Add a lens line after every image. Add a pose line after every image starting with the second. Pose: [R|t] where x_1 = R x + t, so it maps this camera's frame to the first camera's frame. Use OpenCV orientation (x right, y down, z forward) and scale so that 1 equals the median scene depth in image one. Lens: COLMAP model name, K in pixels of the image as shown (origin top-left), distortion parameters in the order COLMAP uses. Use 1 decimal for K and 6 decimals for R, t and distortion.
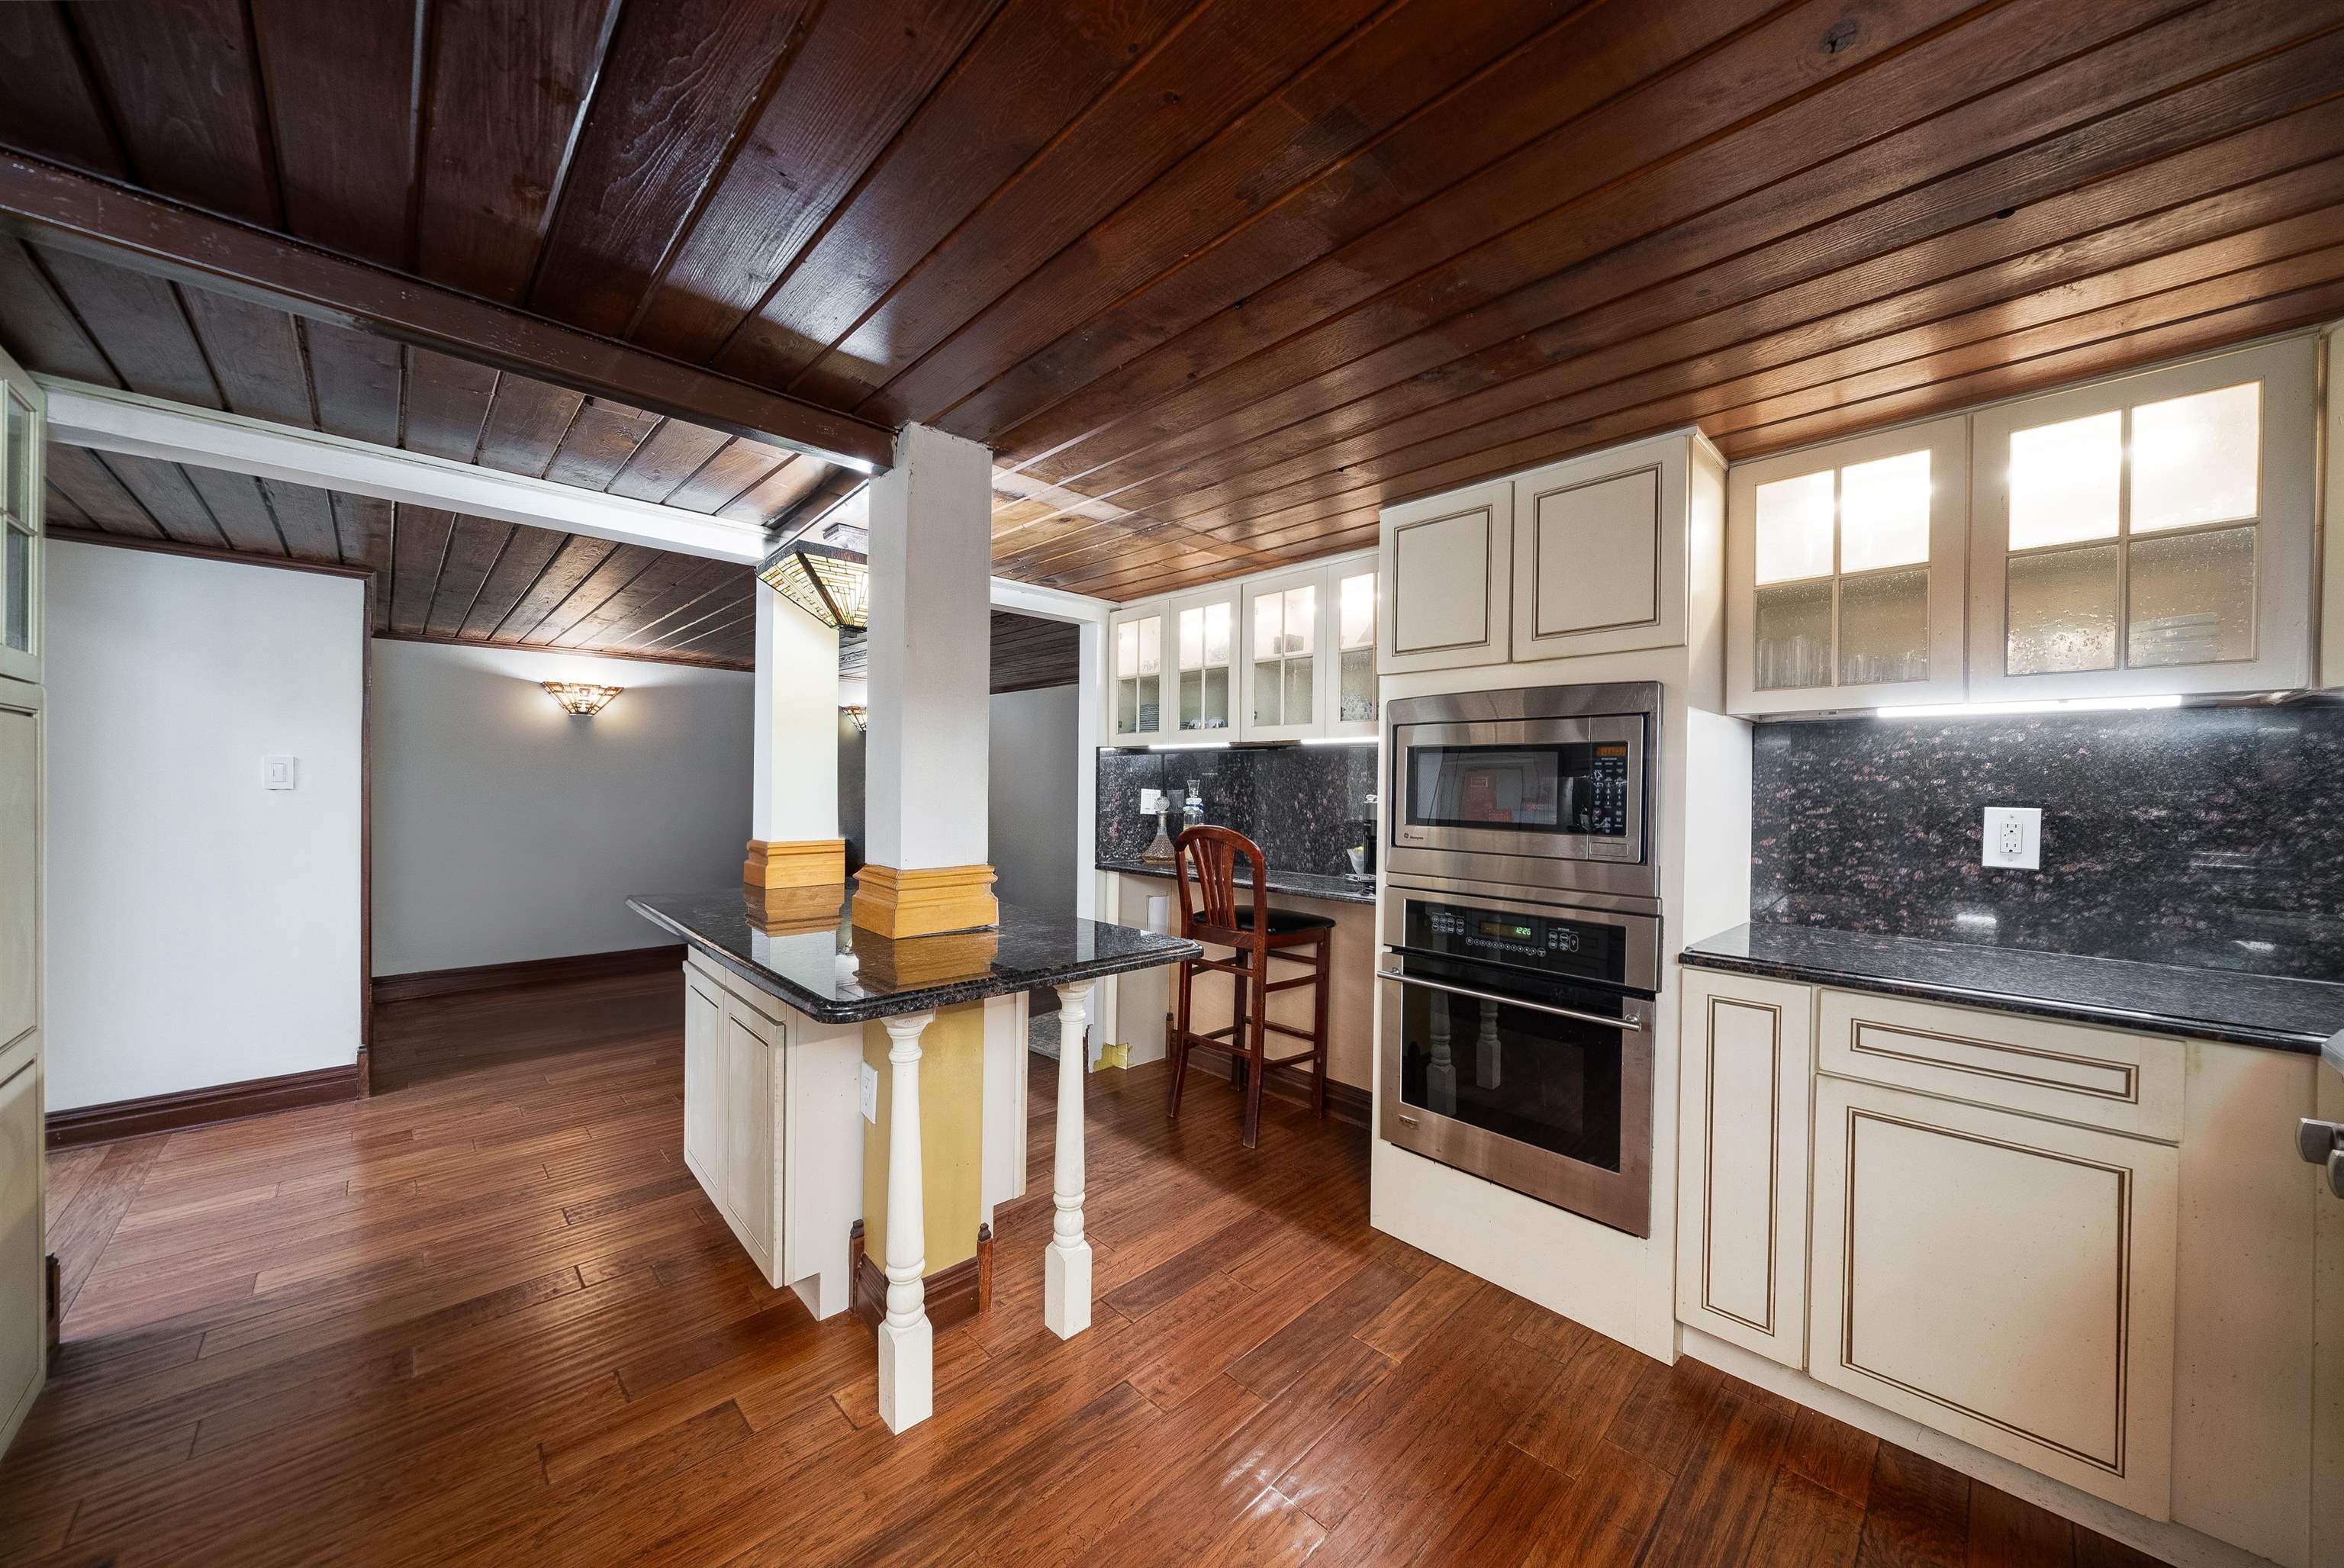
lens RADIAL K [[796.8, 0, 1186.6], [0, 796.8, 791.5], [0, 0, 1]] dist [-0.007311, 0.000043]
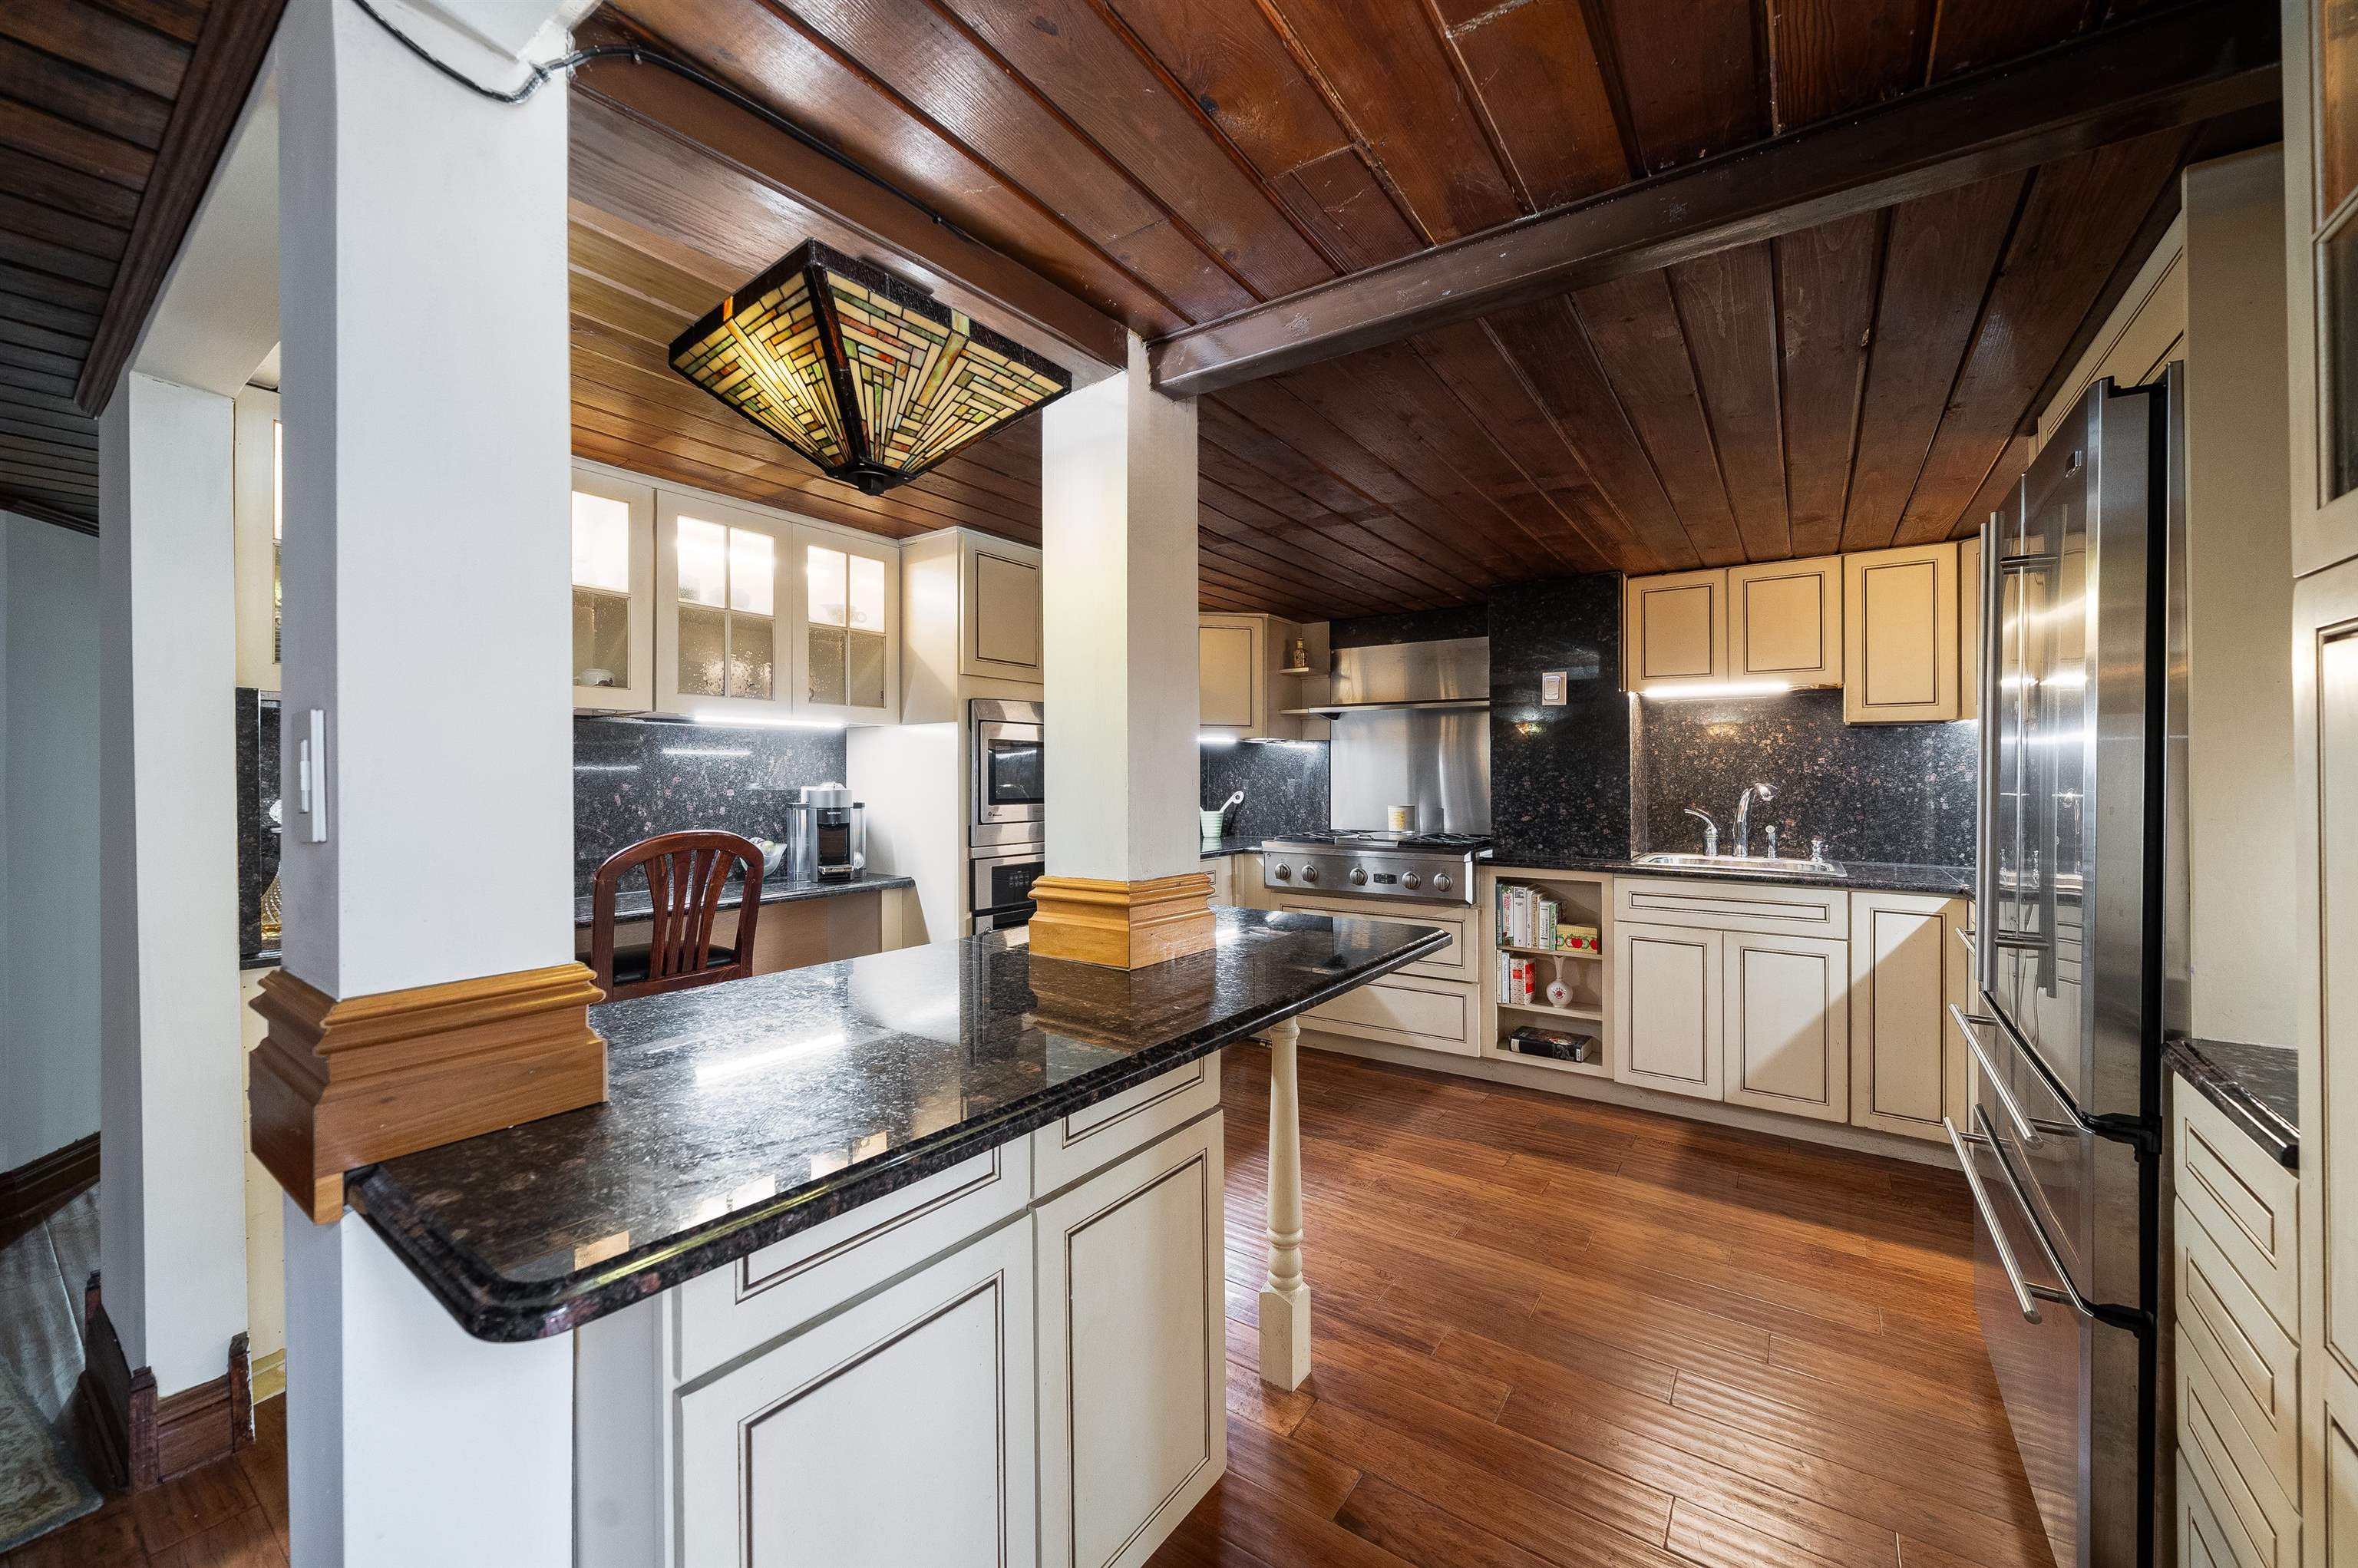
lens RADIAL K [[887.2, 0, 1167.1], [0, 887.2, 765.5], [0, 0, 1]] dist [-0.000430, -0.000079]
pose [[-0.151996, 0.000266, 0.988381, -1.237016], [0.008869, 0.999960, 0.001095, -0.017785], [-0.988341, 0.008933, -0.151992, 1.086431]]
